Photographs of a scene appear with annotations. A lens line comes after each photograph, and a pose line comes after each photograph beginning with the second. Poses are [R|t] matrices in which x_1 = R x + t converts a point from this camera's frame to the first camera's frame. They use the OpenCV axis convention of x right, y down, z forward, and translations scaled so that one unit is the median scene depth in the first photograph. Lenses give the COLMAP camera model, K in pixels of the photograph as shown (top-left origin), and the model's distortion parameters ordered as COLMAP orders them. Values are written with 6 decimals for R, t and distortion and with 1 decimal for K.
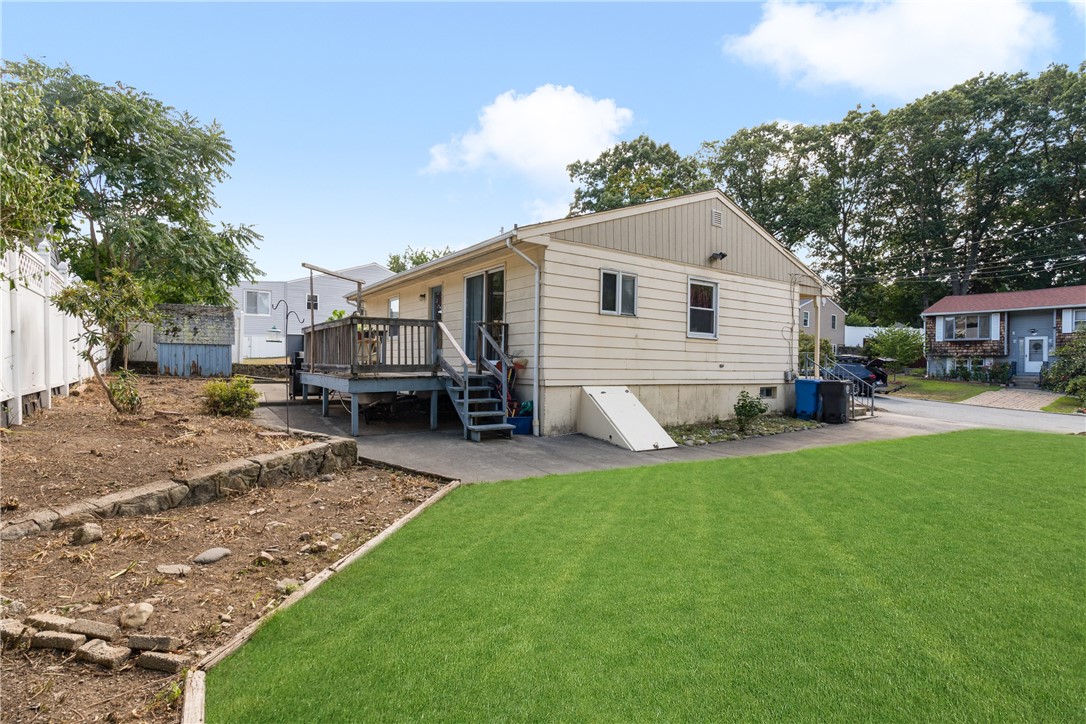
lens RADIAL K [[521.2, 0, 542.8], [0, 521.2, 365.6], [0, 0, 1]] dist [-0.003552, -0.001188]
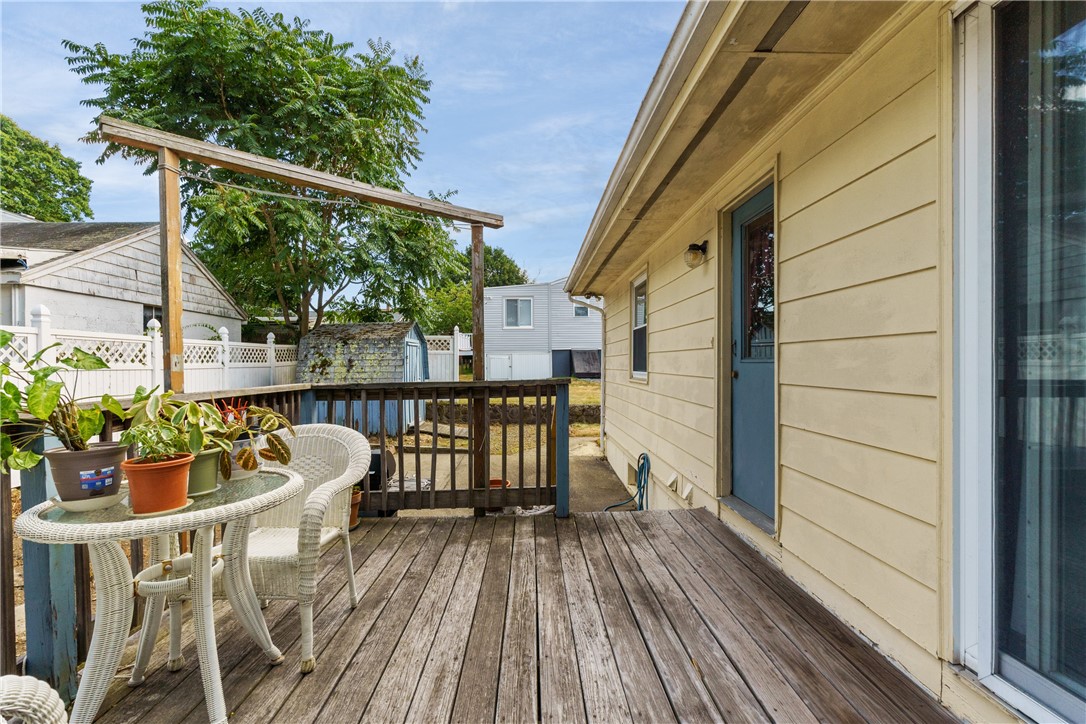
lens RADIAL K [[521.2, 0, 541.5], [0, 521.2, 366.7], [0, 0, 1]] dist [-0.003552, -0.001188]
pose [[0.829220, -0.010035, -0.558832, -0.122068], [0.010932, 0.999939, -0.001735, -0.060459], [0.558815, -0.004670, 0.829279, 0.607770]]
